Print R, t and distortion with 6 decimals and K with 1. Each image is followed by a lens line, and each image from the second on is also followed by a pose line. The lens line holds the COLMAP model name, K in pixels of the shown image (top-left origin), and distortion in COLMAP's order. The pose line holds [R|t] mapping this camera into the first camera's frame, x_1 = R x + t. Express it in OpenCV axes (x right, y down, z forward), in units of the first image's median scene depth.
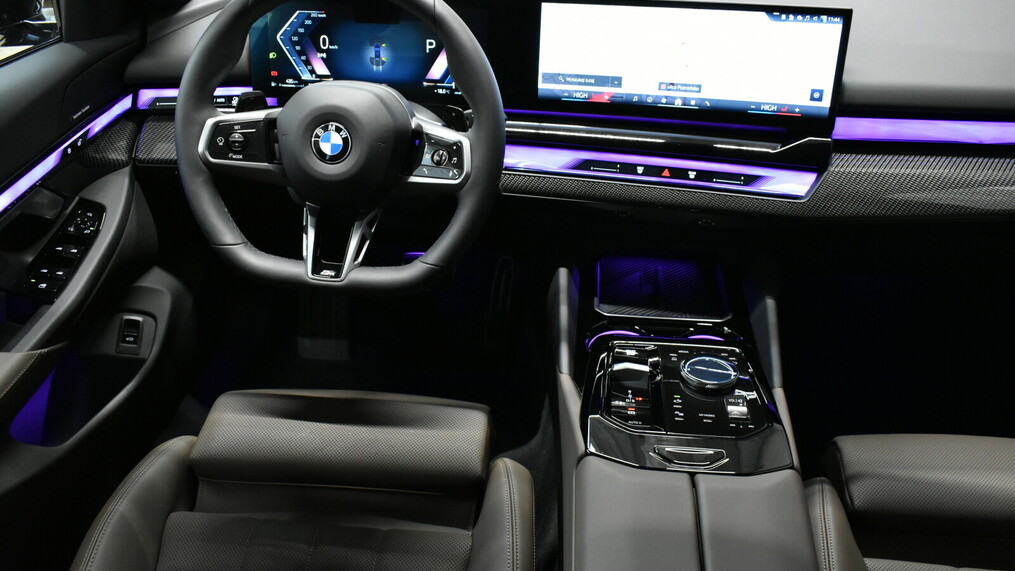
lens RADIAL K [[861.2, 0, 505.4], [0, 861.2, 283.6], [0, 0, 1]] dist [-0.014392, -0.003170]
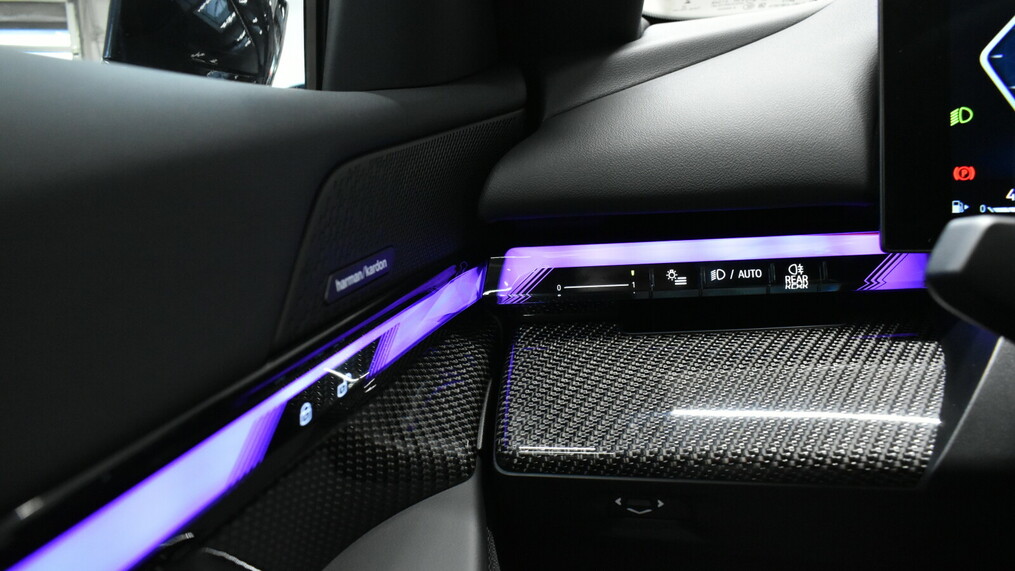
lens RADIAL K [[751.1, 0, 504.1], [0, 751.1, 284.6], [0, 0, 1]] dist [-0.003658, 0.001490]
pose [[0.988267, -0.028720, -0.150013, -0.403256], [-0.029043, 0.928907, -0.369173, -0.107816], [0.149951, 0.369198, 0.917174, 0.768309]]
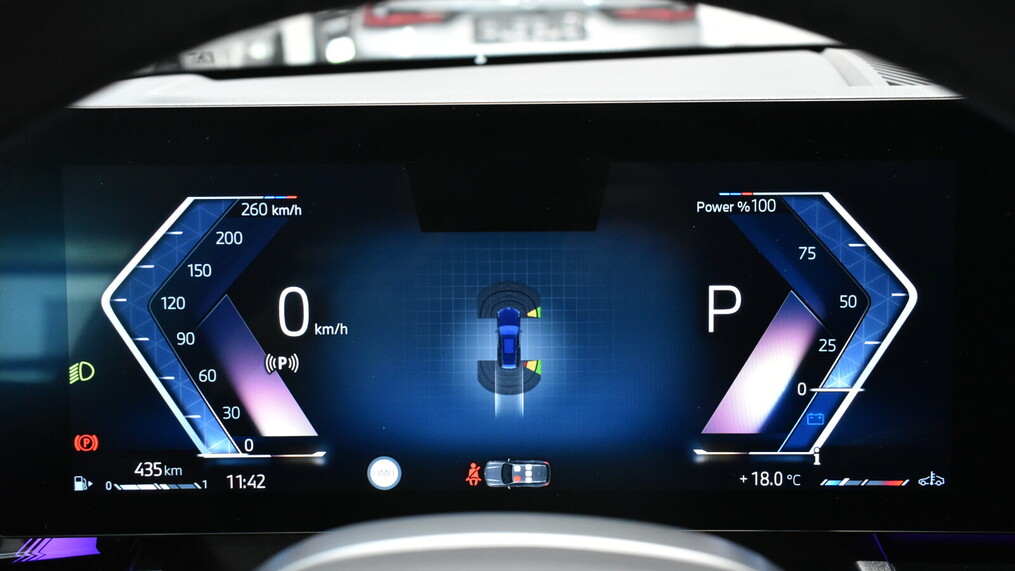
lens RADIAL K [[1027.4, 0, 513.0], [0, 1027.4, 286.6], [0, 0, 1]] dist [-0.019754, 0.000000]
pose [[0.994294, -0.043492, 0.097402, -0.178344], [0.069442, 0.957032, -0.281545, -0.201820], [-0.080972, 0.286703, 0.954592, 0.716122]]
